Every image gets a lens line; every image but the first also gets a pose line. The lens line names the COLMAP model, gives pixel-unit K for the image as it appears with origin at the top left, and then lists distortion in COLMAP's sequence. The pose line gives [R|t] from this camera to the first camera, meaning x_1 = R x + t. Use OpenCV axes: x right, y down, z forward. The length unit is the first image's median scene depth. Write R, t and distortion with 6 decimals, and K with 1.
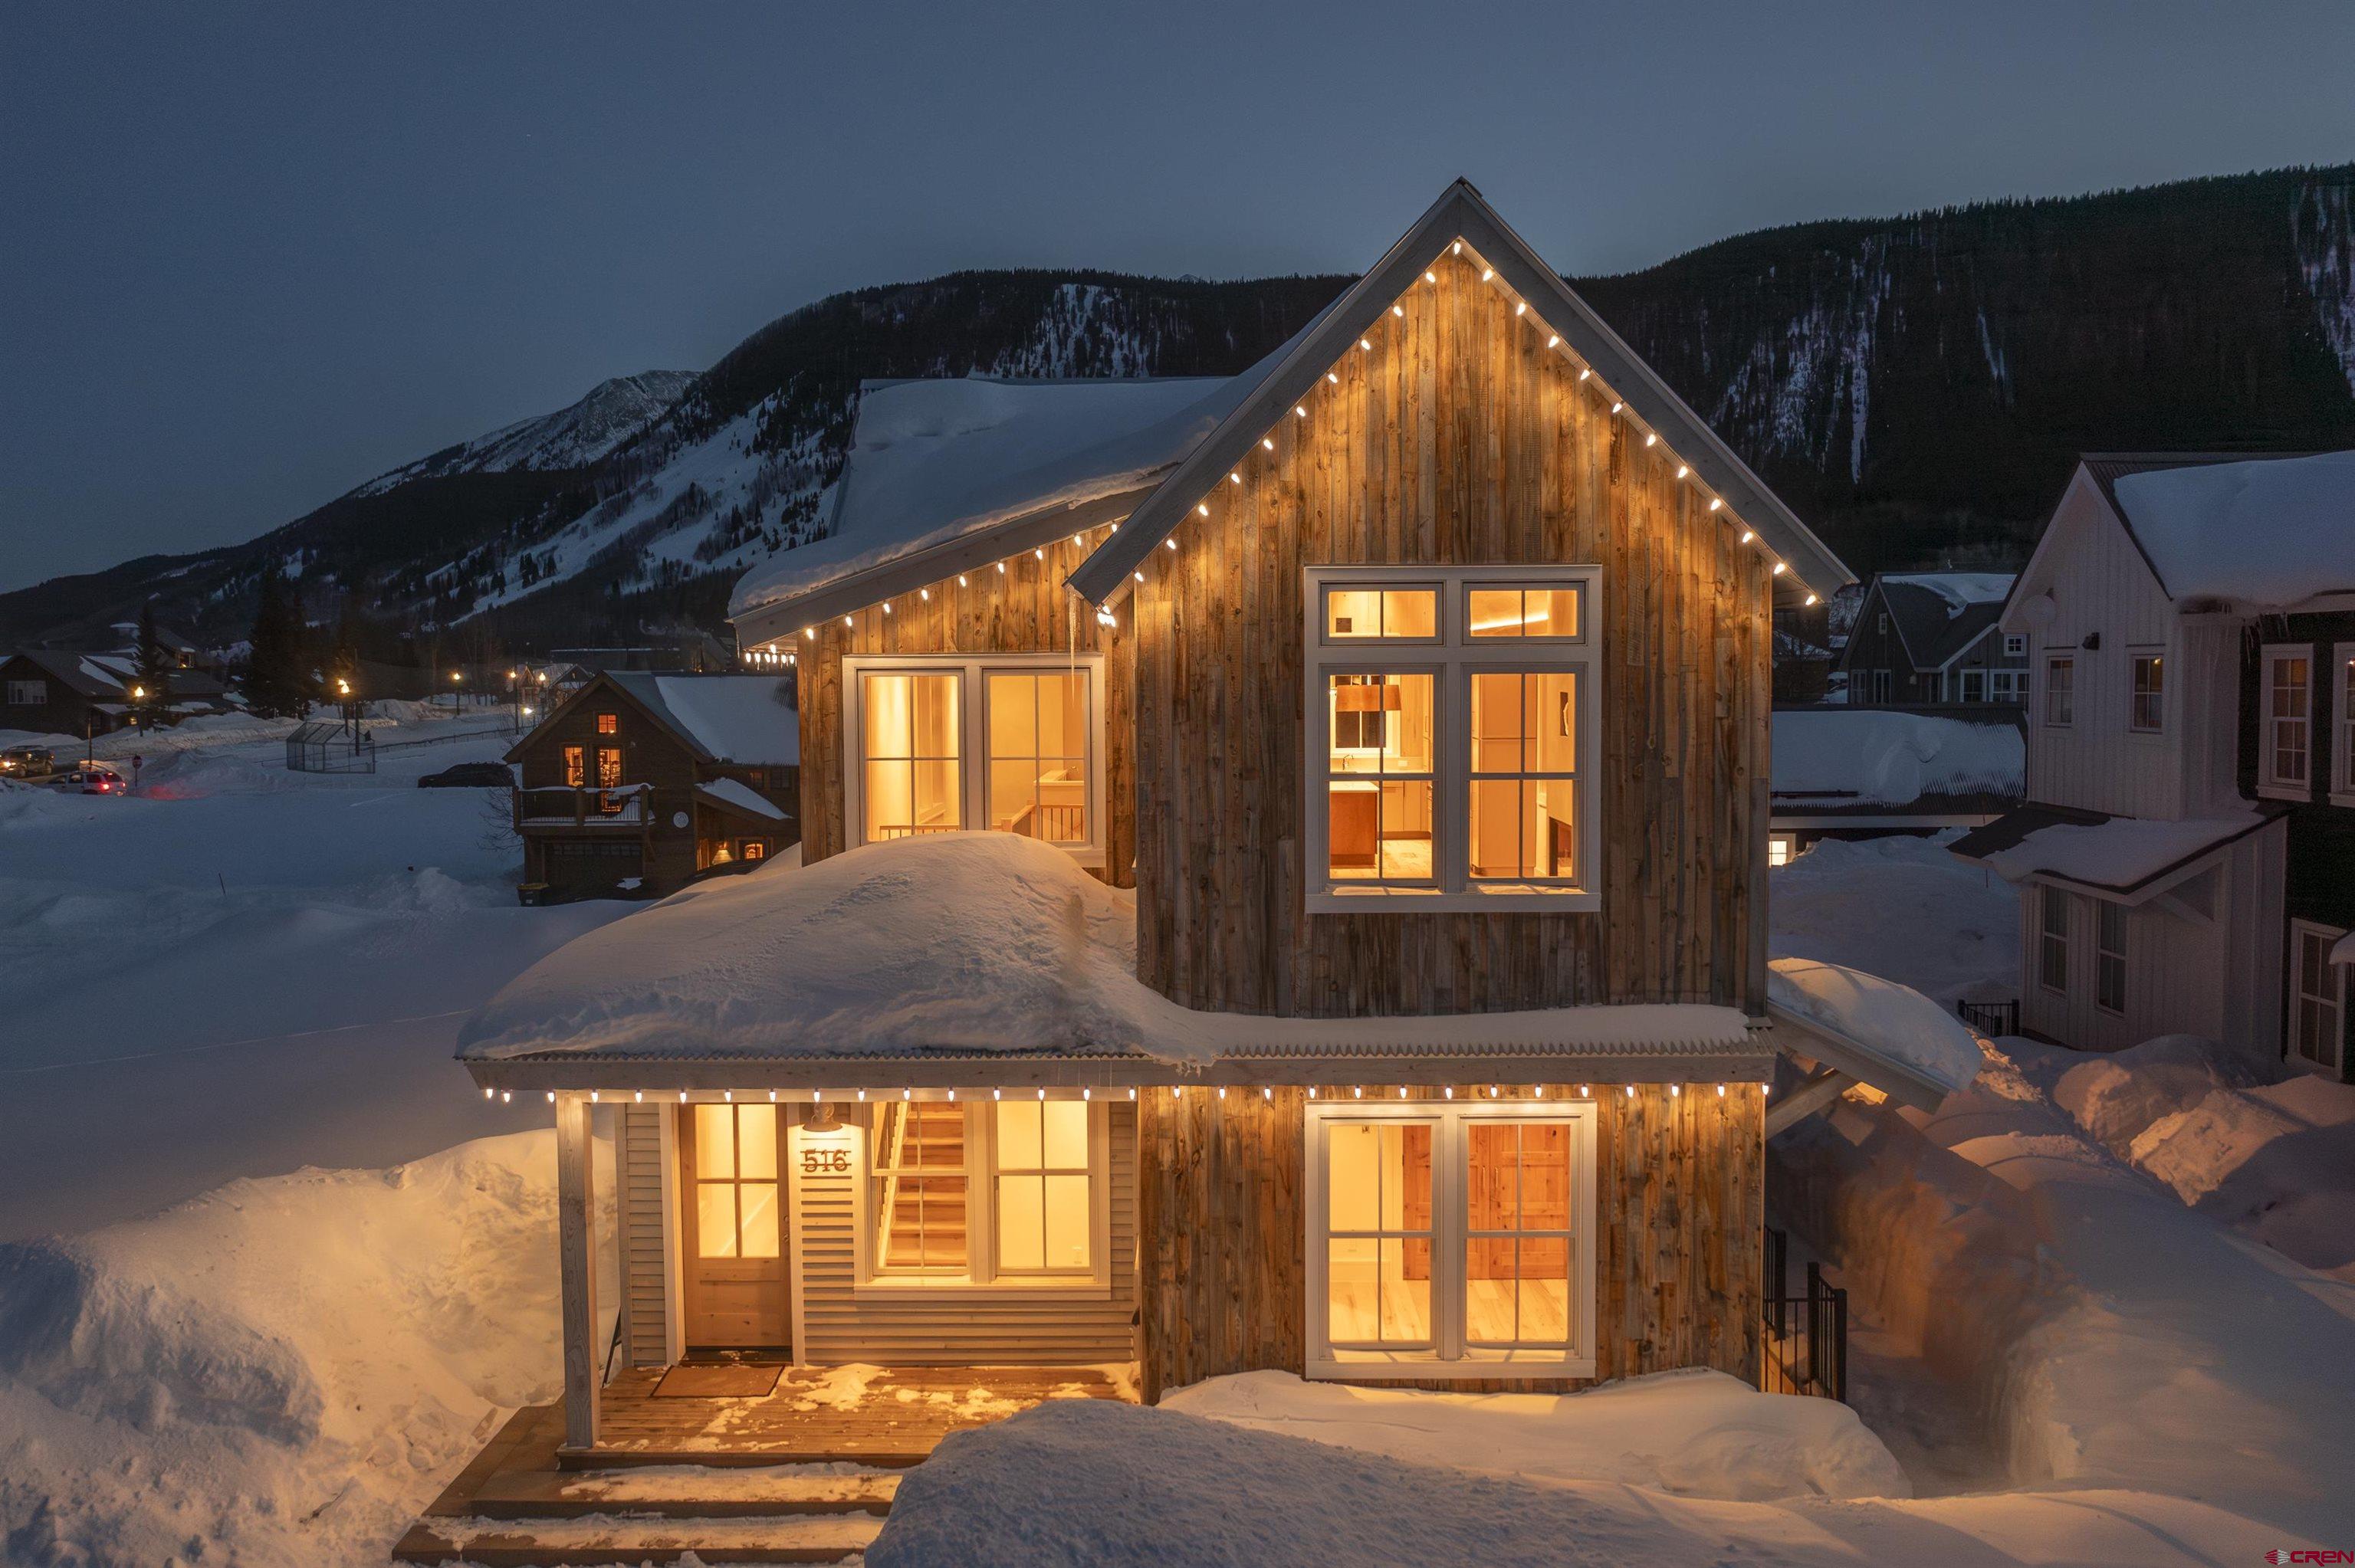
lens RADIAL K [[1895.6, 0, 1163.4], [0, 1895.6, 778.5], [0, 0, 1]] dist [-0.018923, 0.002339]
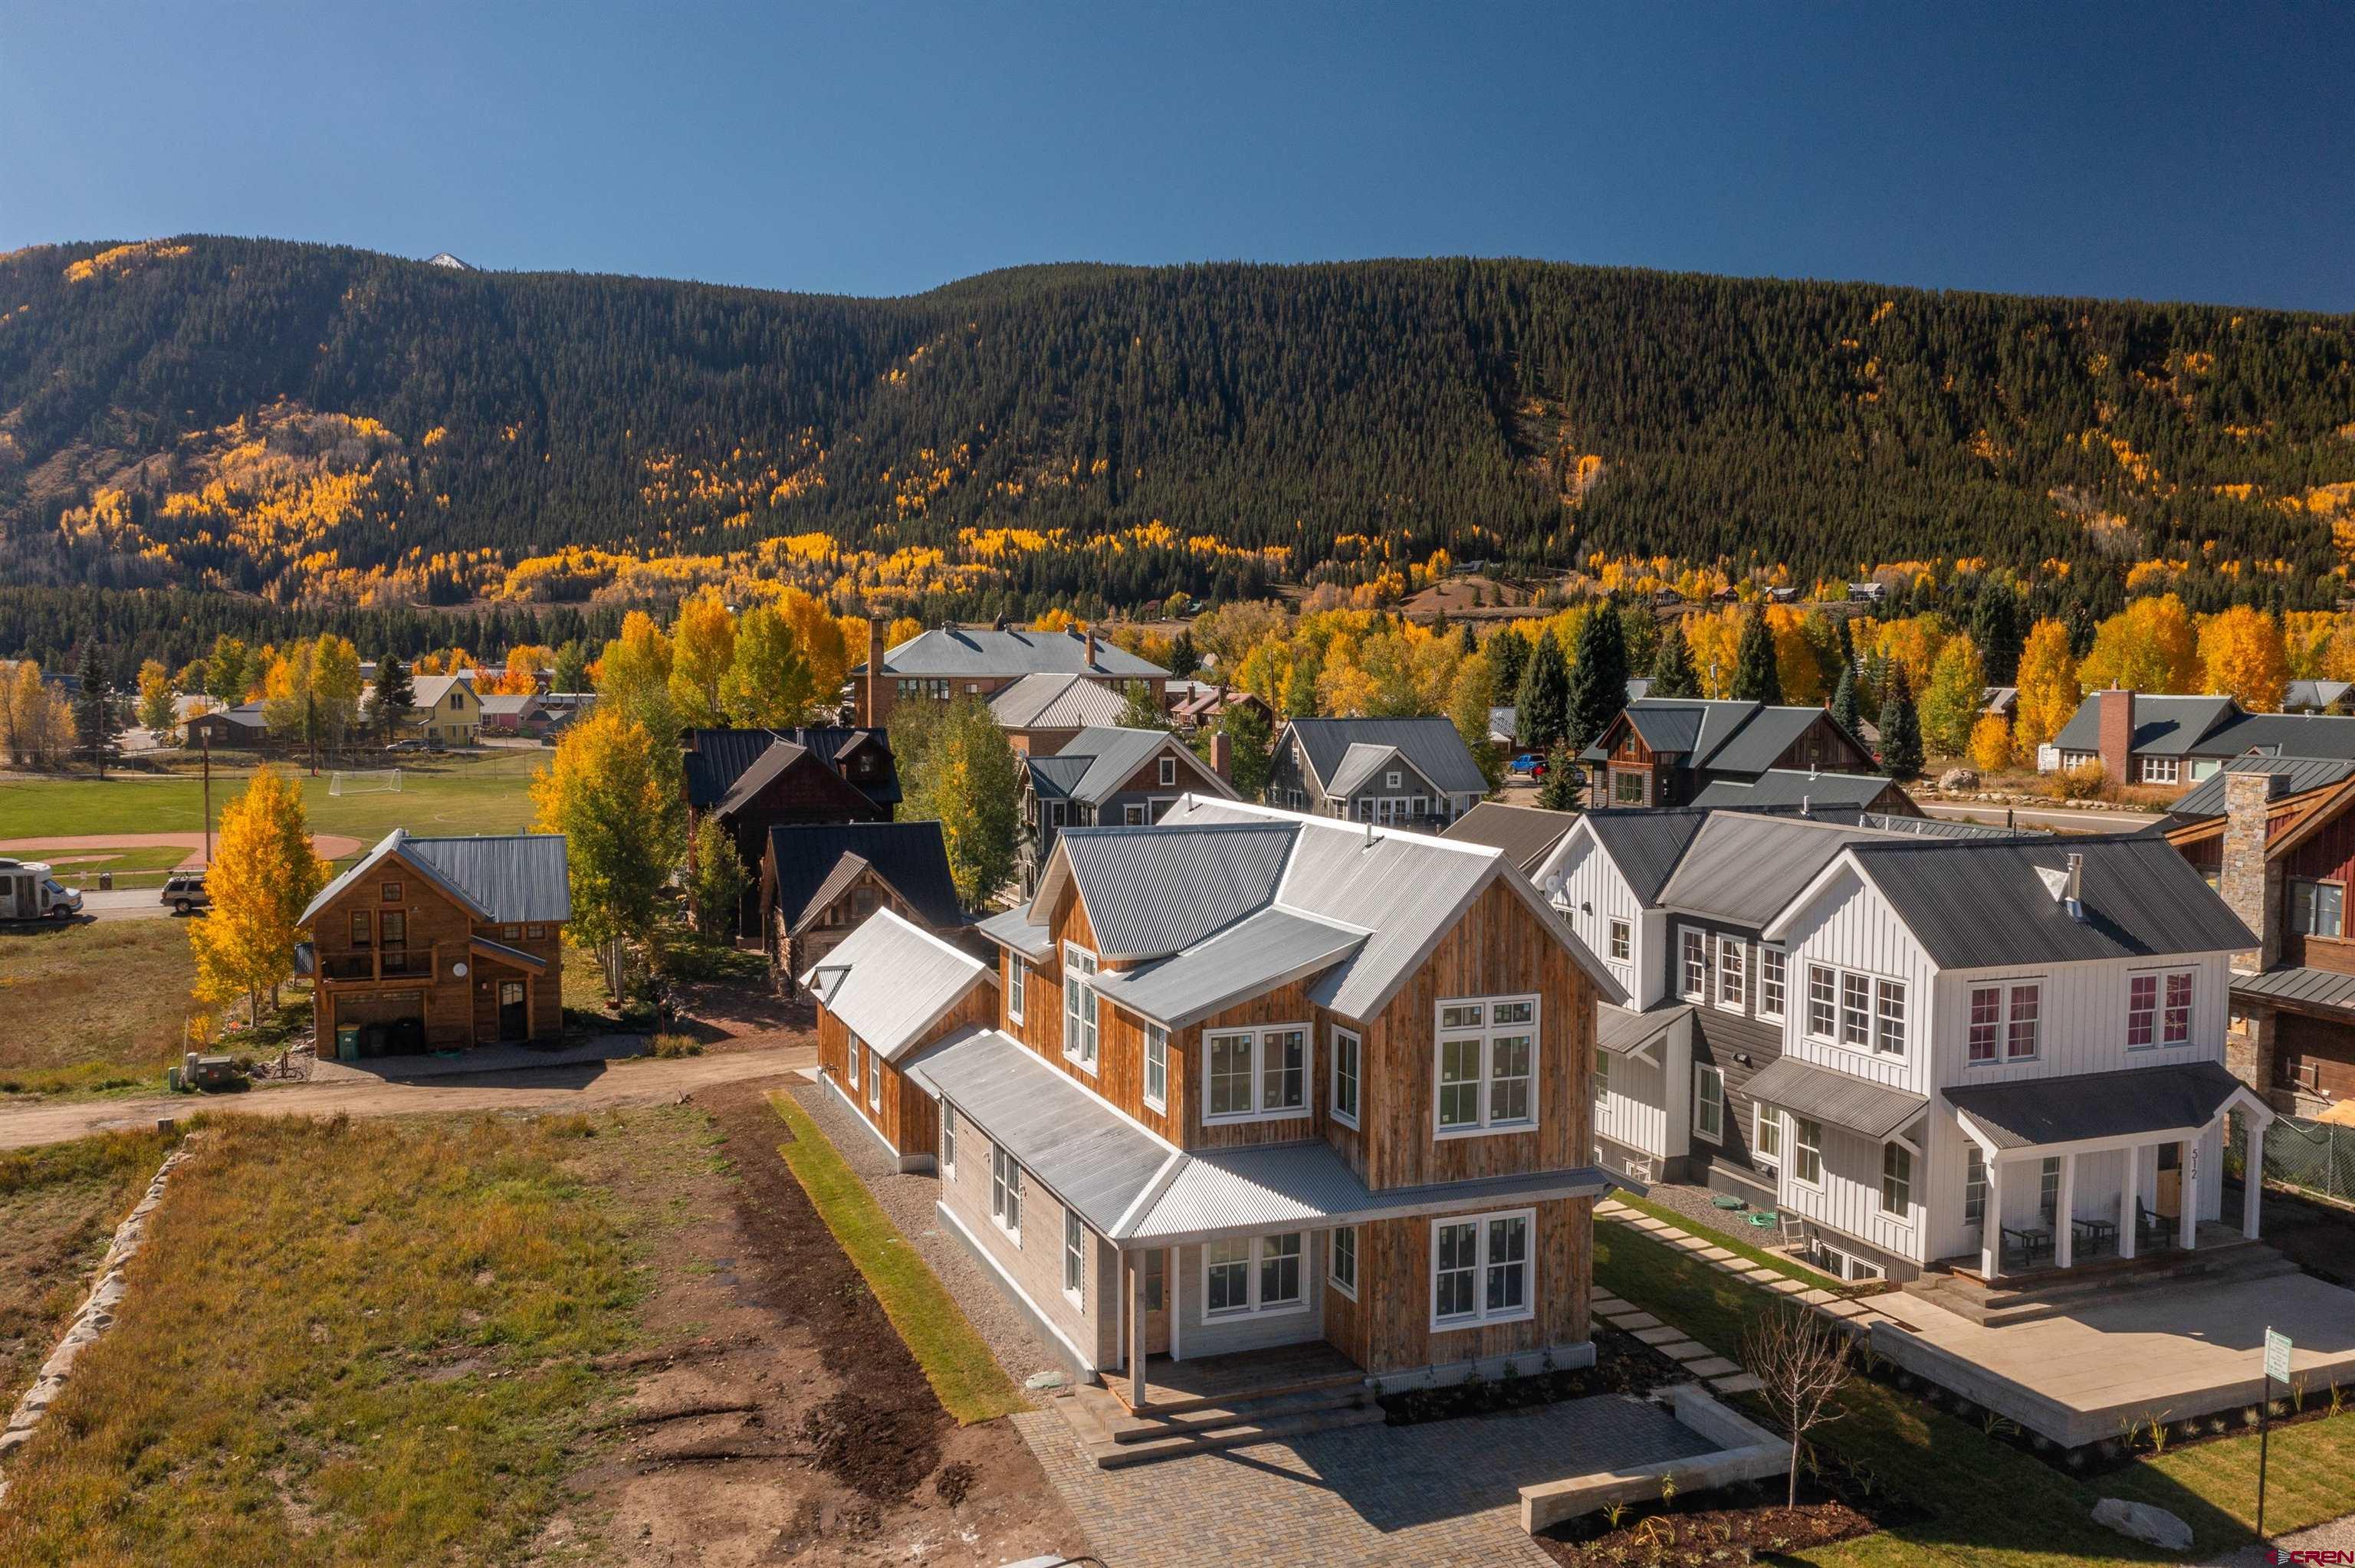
lens RADIAL K [[1860.9, 0, 1166.7], [0, 1860.9, 781.5], [0, 0, 1]] dist [-0.021353, 0.003517]
pose [[0.926837, -0.011190, 0.375298, -1.075957], [0.009920, 0.999937, 0.005316, -0.385753], [-0.375333, -0.001204, 0.926889, -1.021220]]
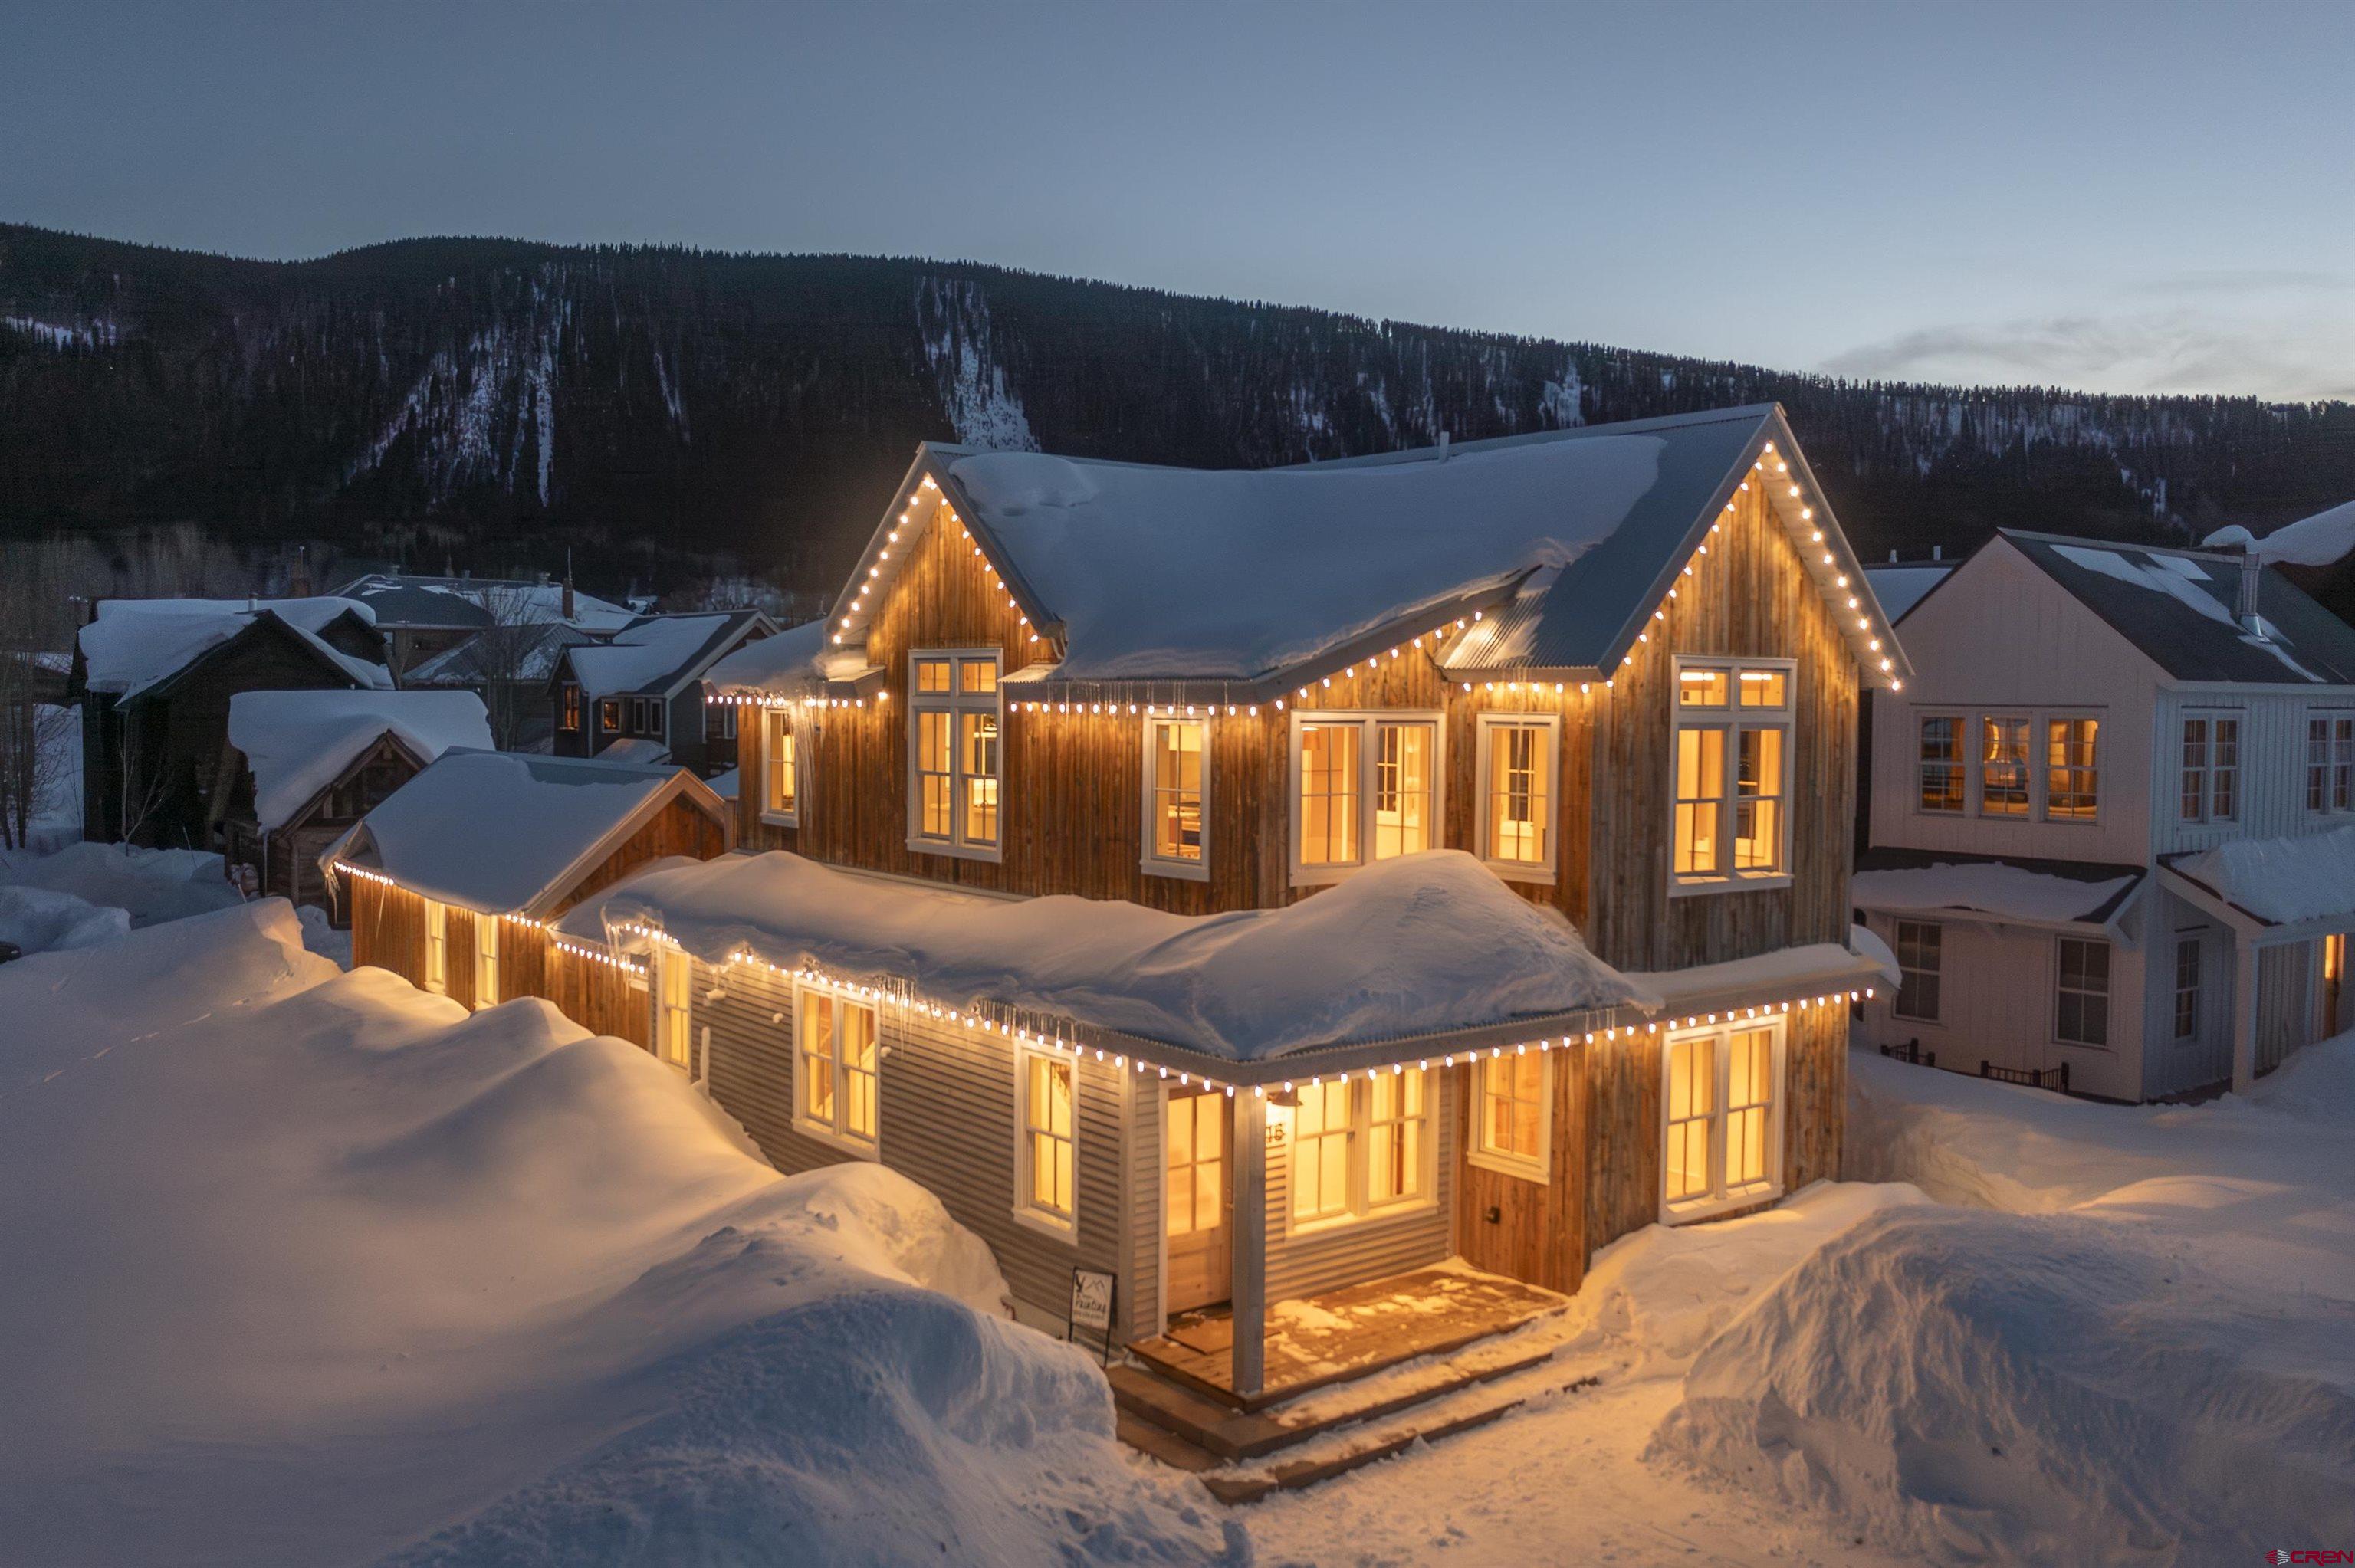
lens RADIAL K [[1916.6, 0, 1177.5], [0, 1916.6, 784.0], [0, 0, 1]] dist [-0.008571, -0.012839]
pose [[0.777816, -0.014368, 0.628328, -1.067700], [0.019901, 0.999800, -0.001773, -0.018198], [-0.628177, 0.013884, 0.777947, 0.106773]]
